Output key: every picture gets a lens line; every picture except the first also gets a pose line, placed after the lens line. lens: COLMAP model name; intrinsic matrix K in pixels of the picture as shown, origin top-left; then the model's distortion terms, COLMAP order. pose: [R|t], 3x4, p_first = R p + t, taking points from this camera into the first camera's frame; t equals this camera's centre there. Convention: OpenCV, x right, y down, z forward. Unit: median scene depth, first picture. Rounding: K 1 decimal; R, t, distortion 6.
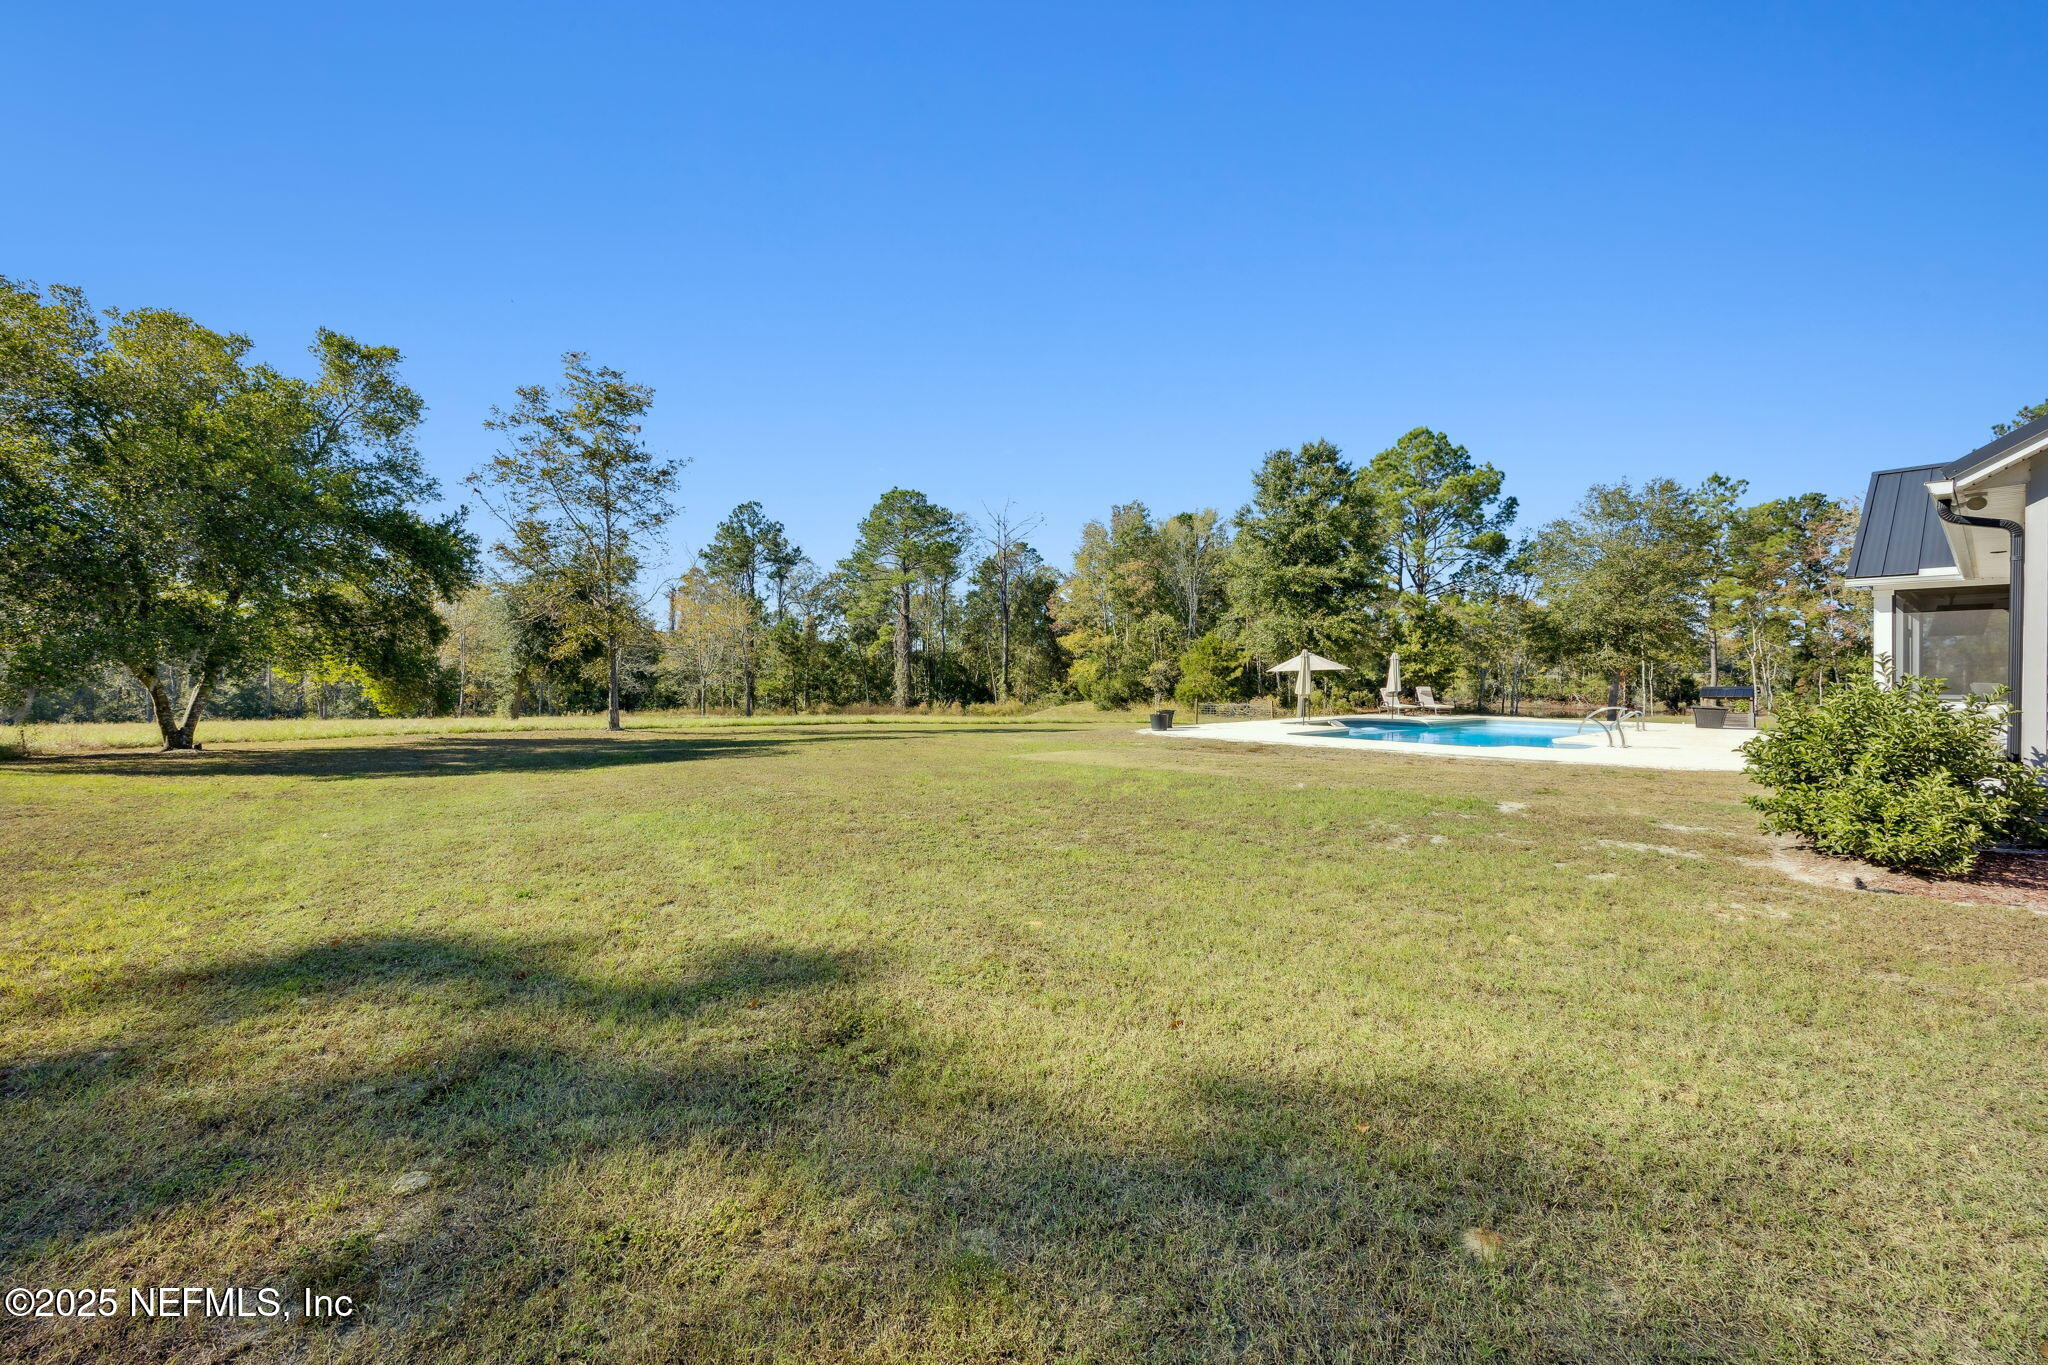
lens RADIAL K [[774.3, 0, 1016.2], [0, 774.3, 681.4], [0, 0, 1]] dist [-0.002572, 0.000687]
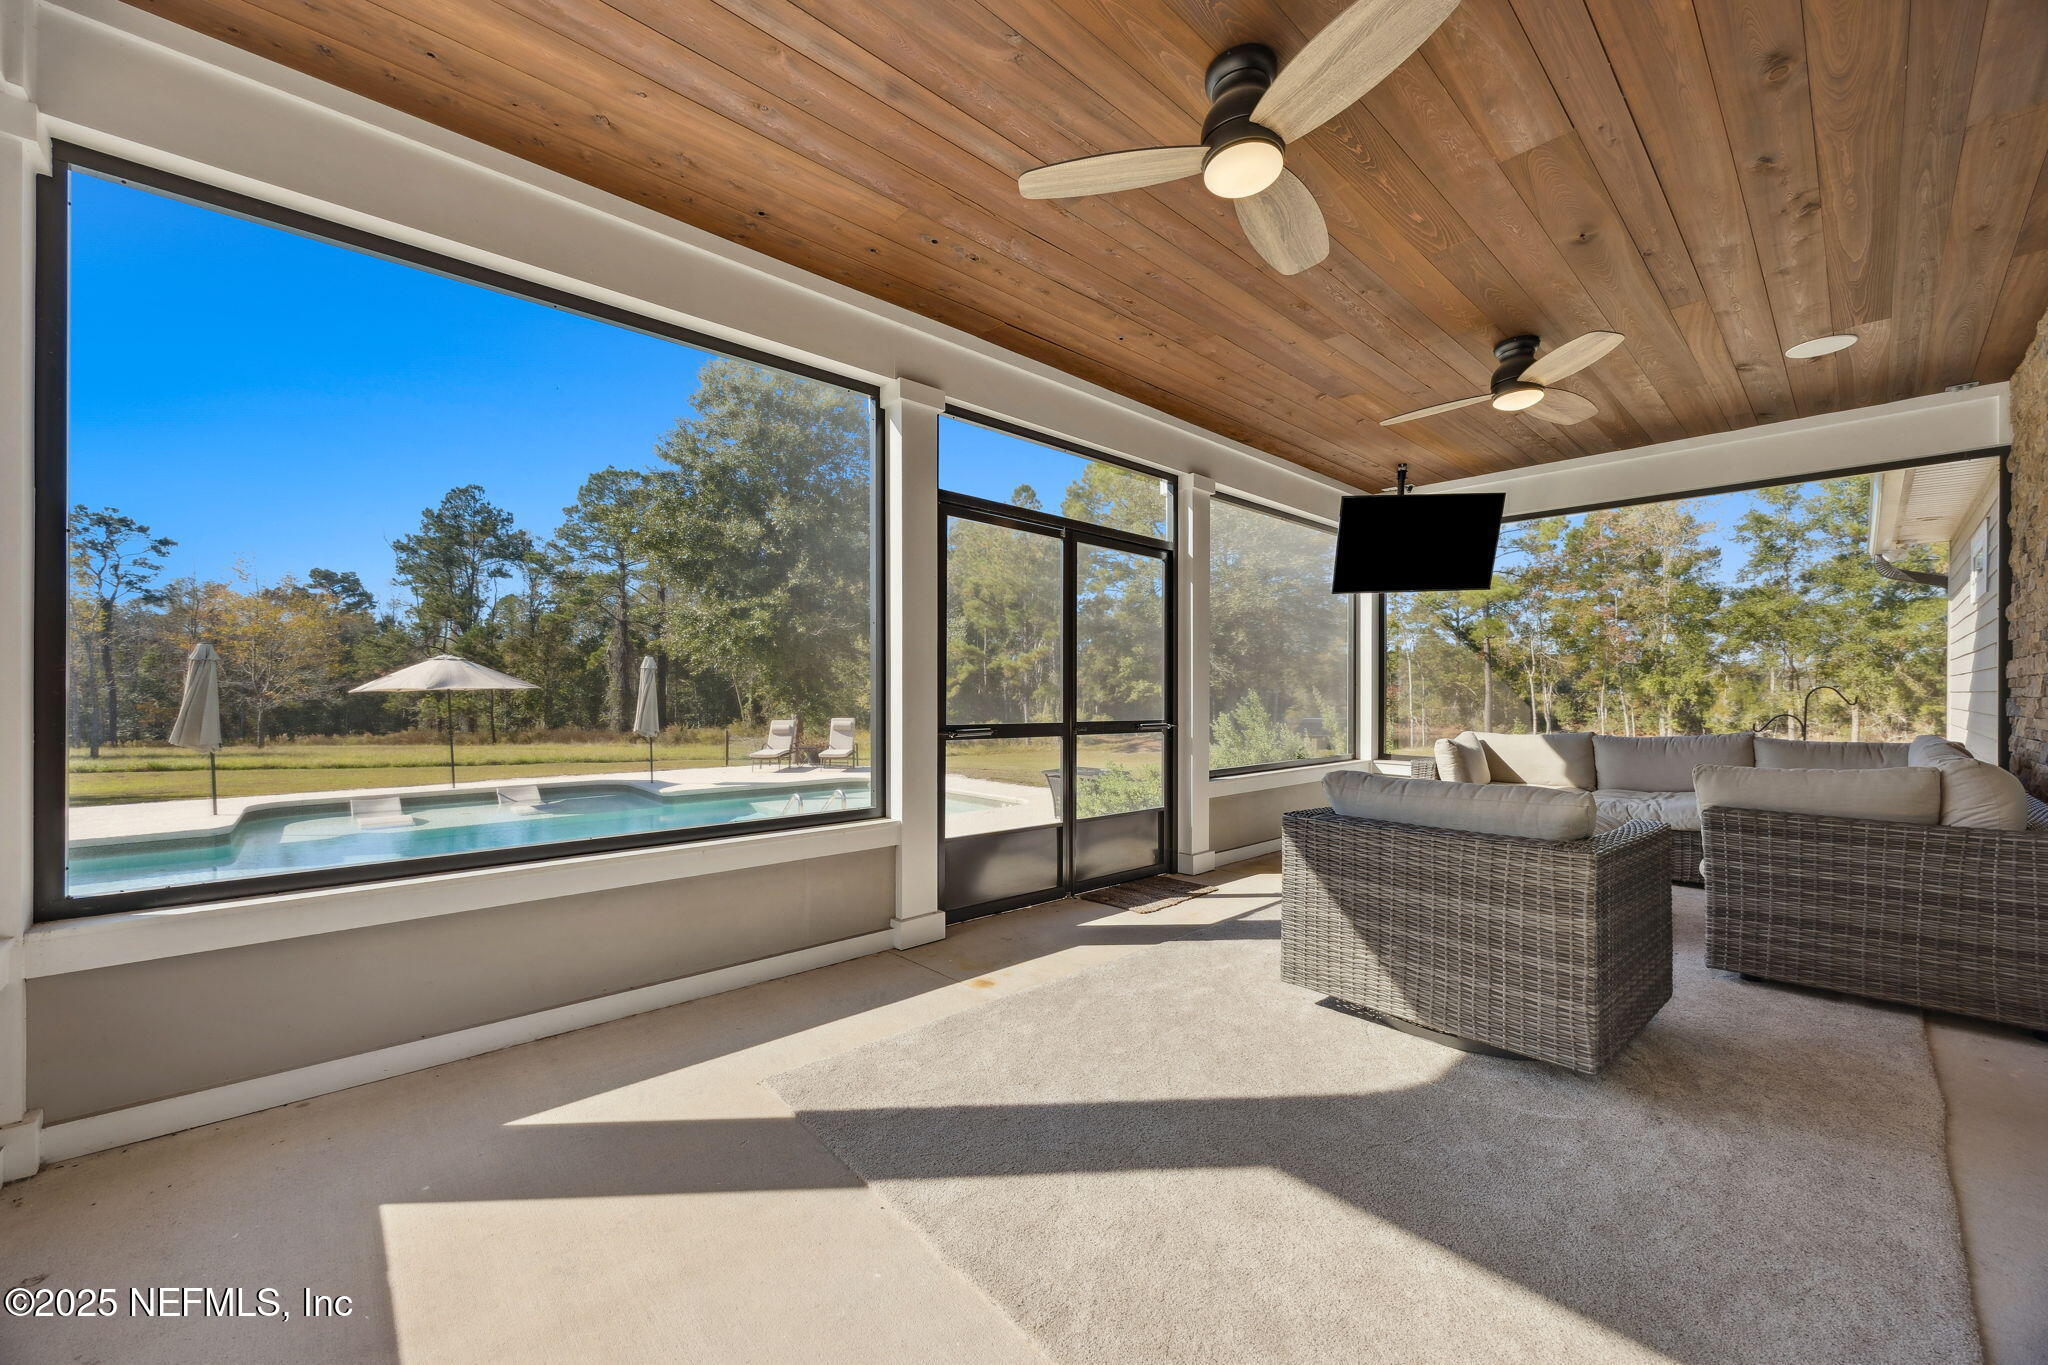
lens RADIAL K [[774.3, 0, 1013.7], [0, 774.3, 686.9], [0, 0, 1]] dist [-0.002572, 0.000687]
pose [[0.997680, 0.003564, 0.067989, 0.199799], [-0.002549, 0.999884, -0.015006, -0.002853], [-0.068035, 0.014798, 0.997573, 0.132665]]
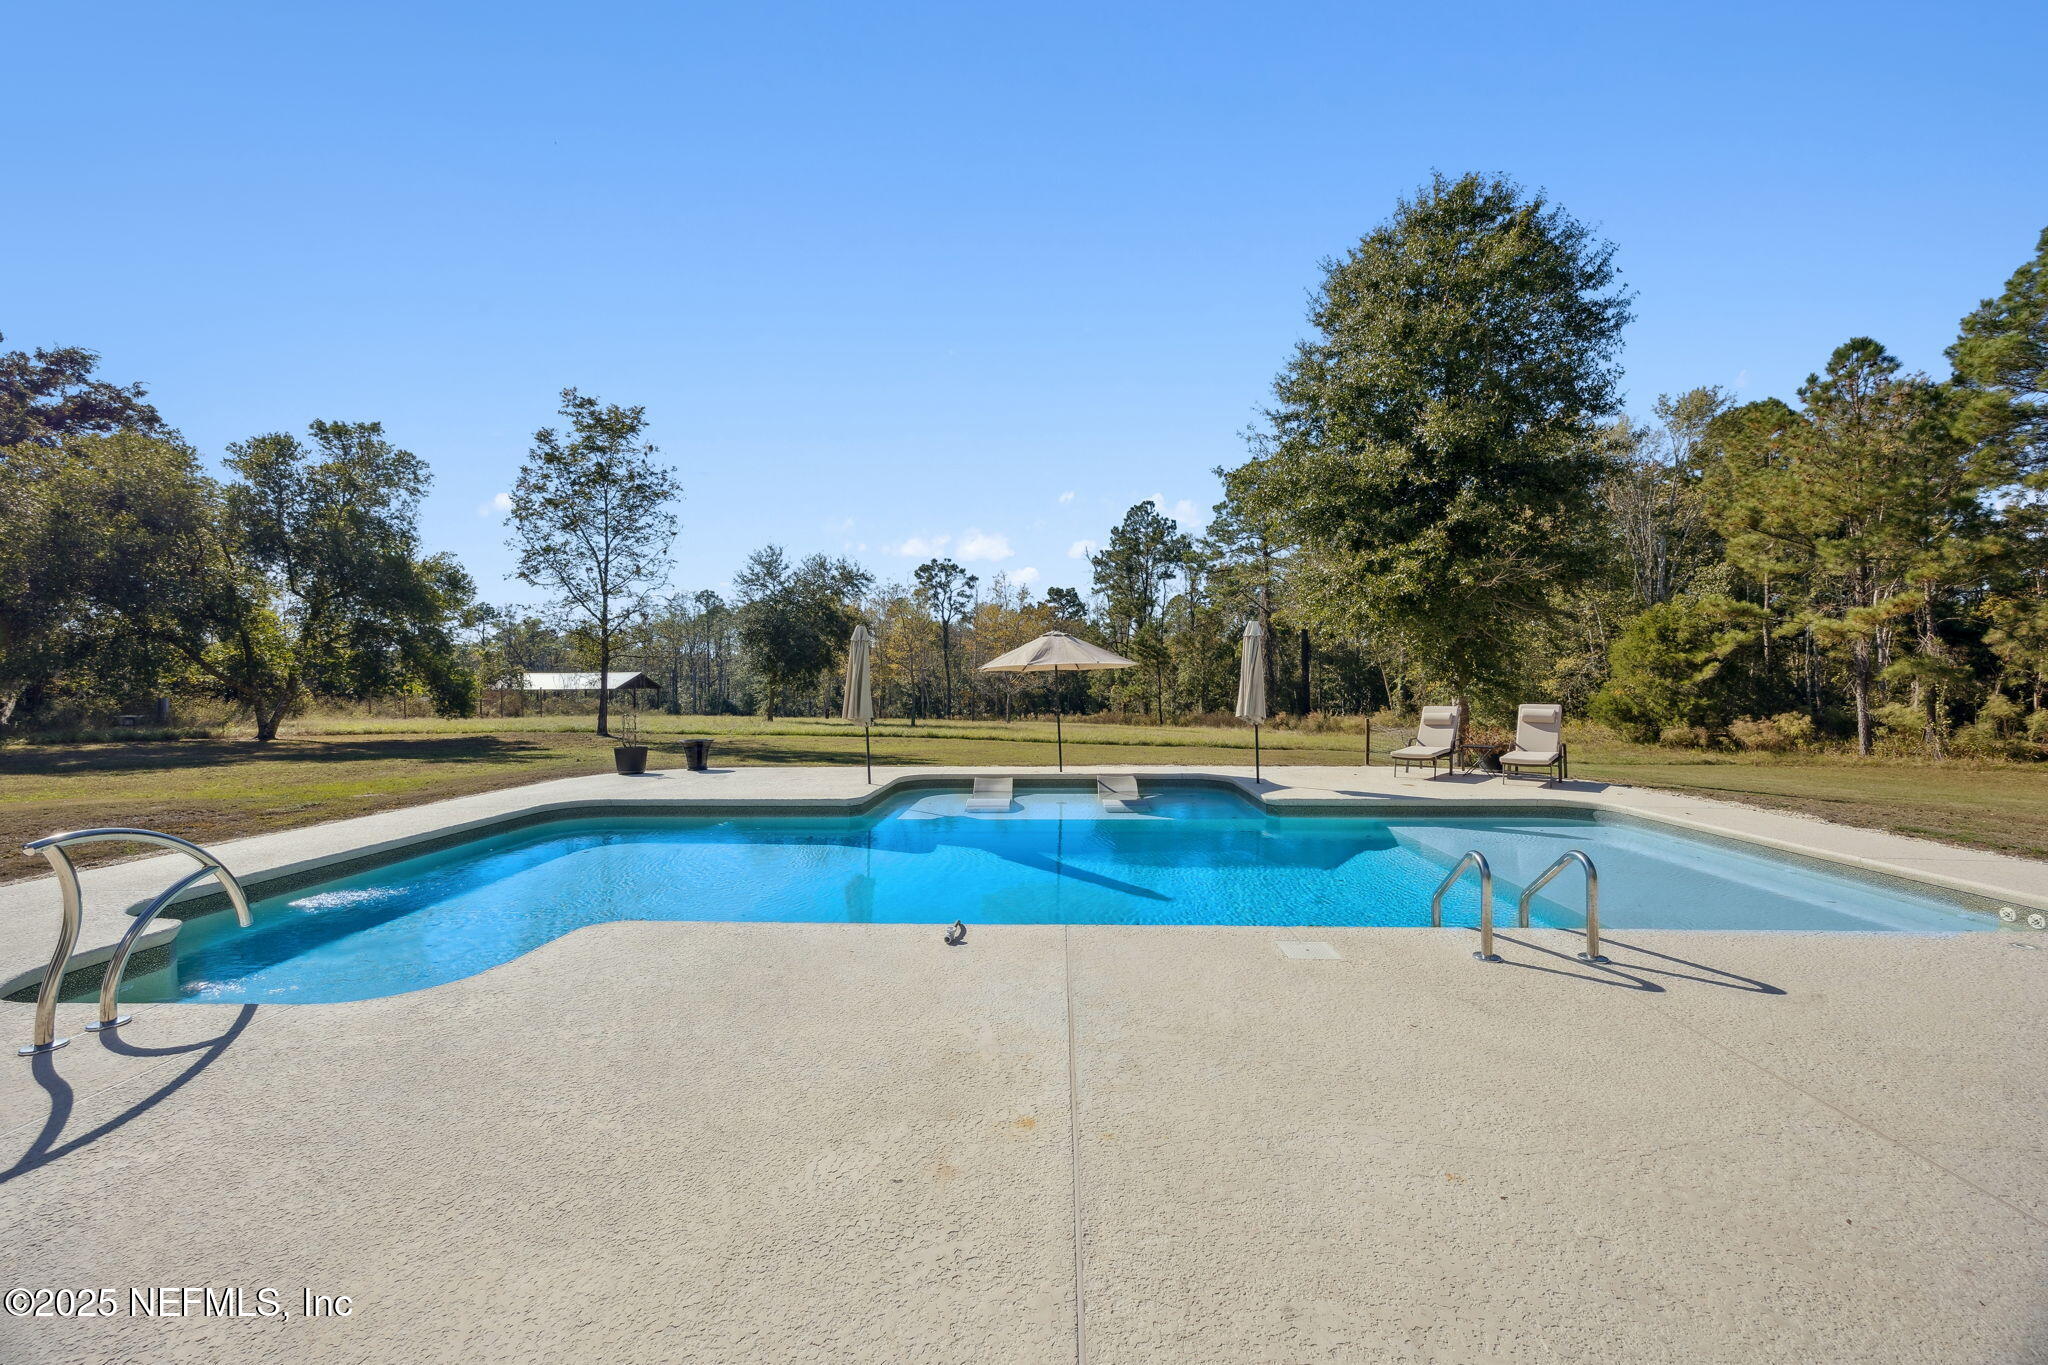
lens RADIAL K [[774.3, 0, 1024.9], [0, 774.3, 691.8], [0, 0, 1]] dist [-0.002572, 0.000687]
pose [[0.756405, 0.003803, -0.654093, 0.190074], [0.001084, 0.999974, 0.007067, -0.000990], [0.654103, -0.006055, 0.756381, 0.174849]]
